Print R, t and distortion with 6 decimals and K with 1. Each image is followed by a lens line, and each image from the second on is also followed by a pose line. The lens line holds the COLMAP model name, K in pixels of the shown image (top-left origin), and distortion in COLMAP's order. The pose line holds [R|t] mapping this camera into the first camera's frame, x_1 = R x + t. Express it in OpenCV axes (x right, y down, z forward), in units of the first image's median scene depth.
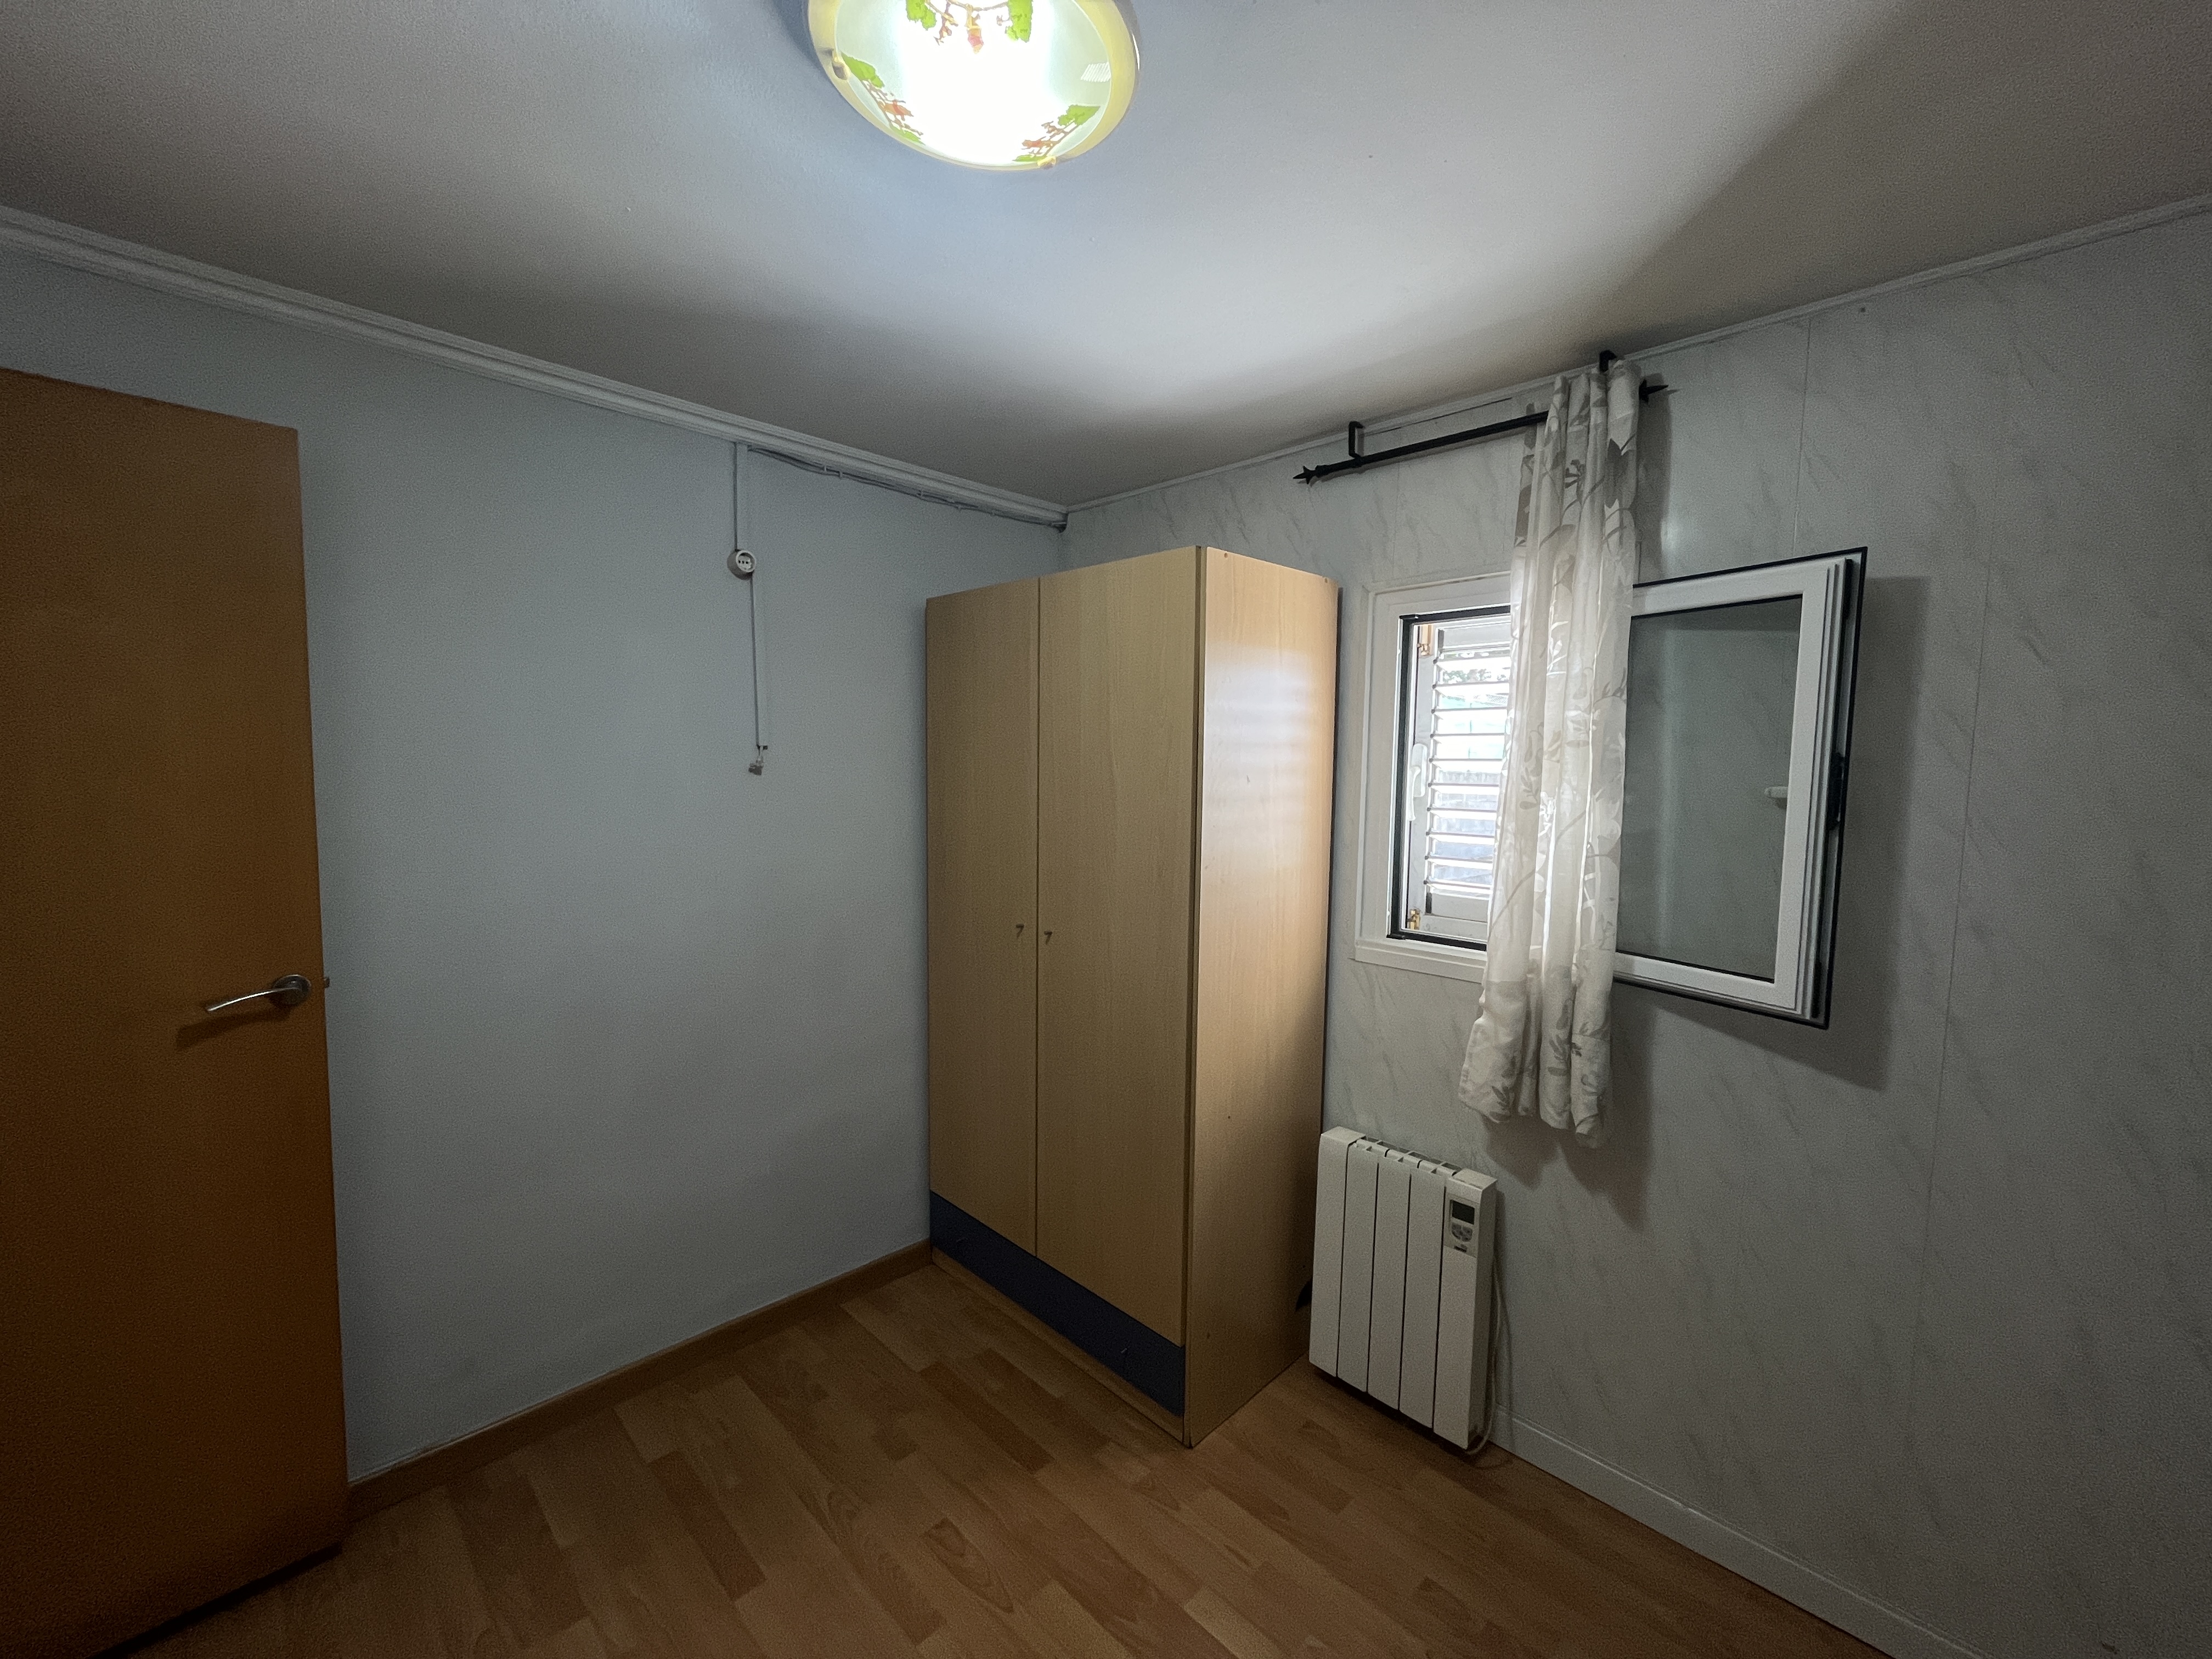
lens RADIAL K [[898.0, 0, 1104.7], [0, 898.0, 827.9], [0, 0, 1]] dist [-0.004620, 0.000226]
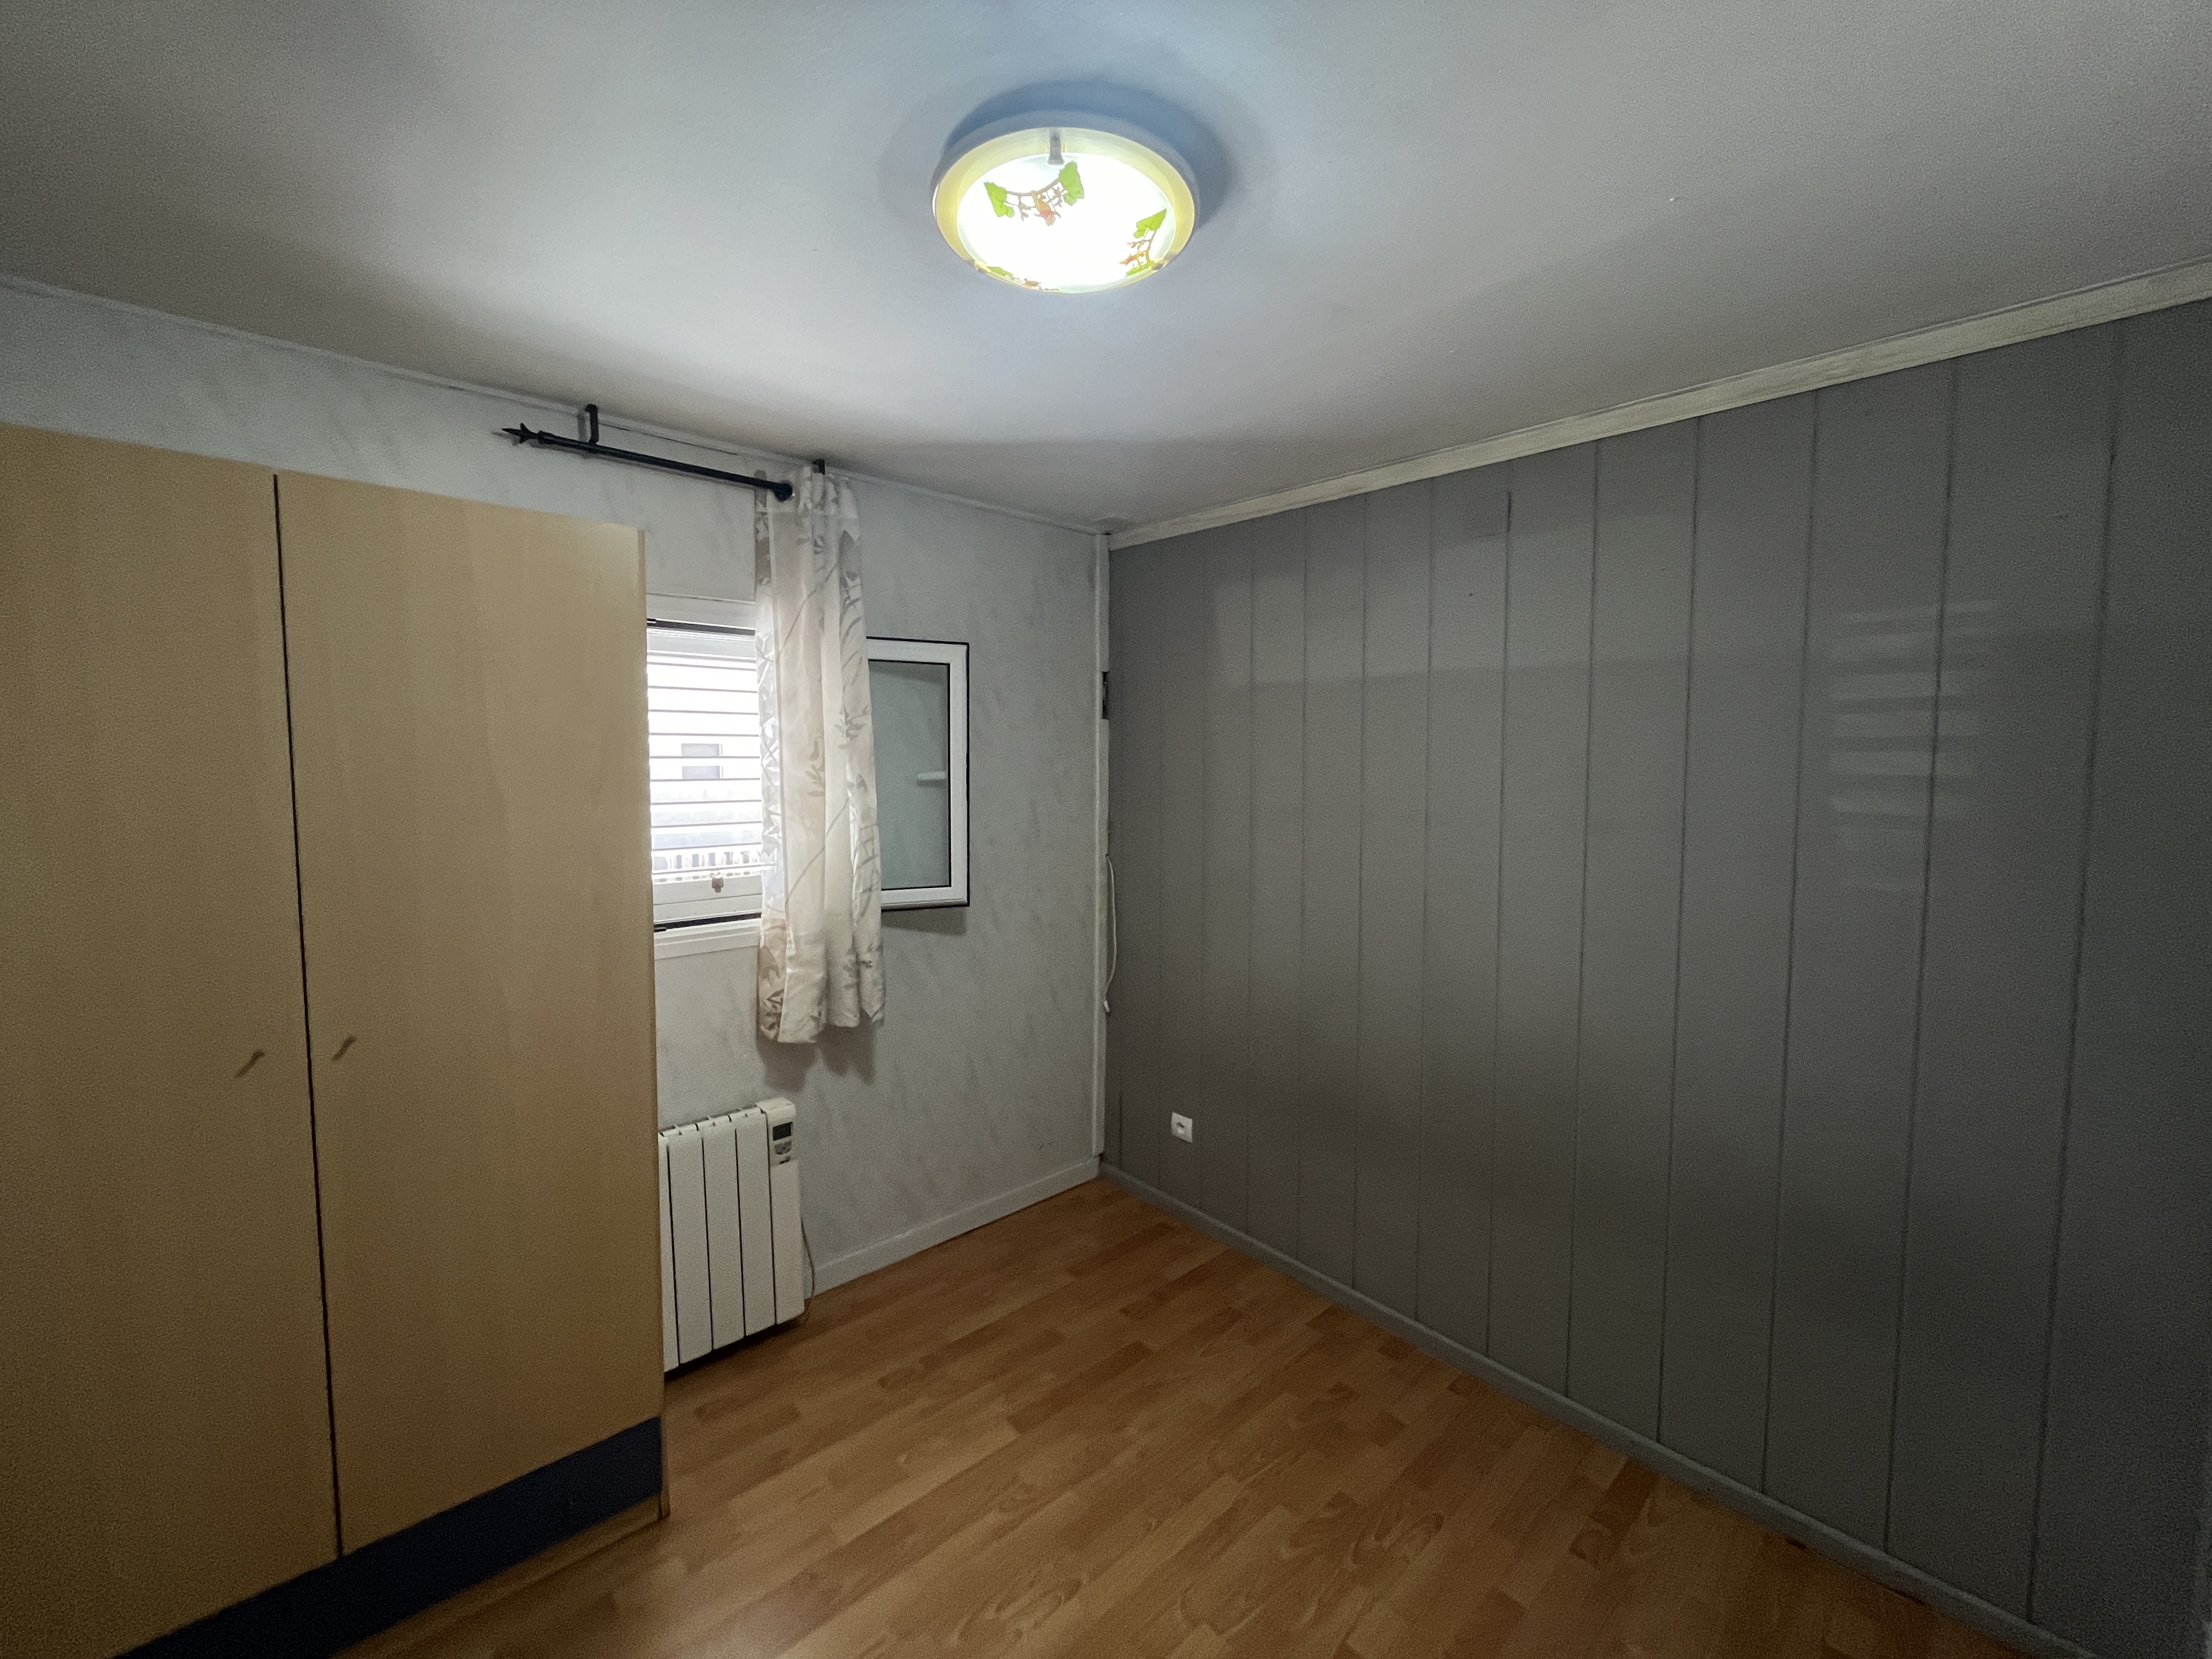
lens RADIAL K [[898.0, 0, 1104.7], [0, 898.0, 827.9], [0, 0, 1]] dist [-0.004620, 0.000226]
pose [[0.043535, -0.102907, 0.993738, -0.816250], [0.063278, 0.992968, 0.100055, -0.081681], [-0.997046, 0.058526, 0.049740, 0.522302]]
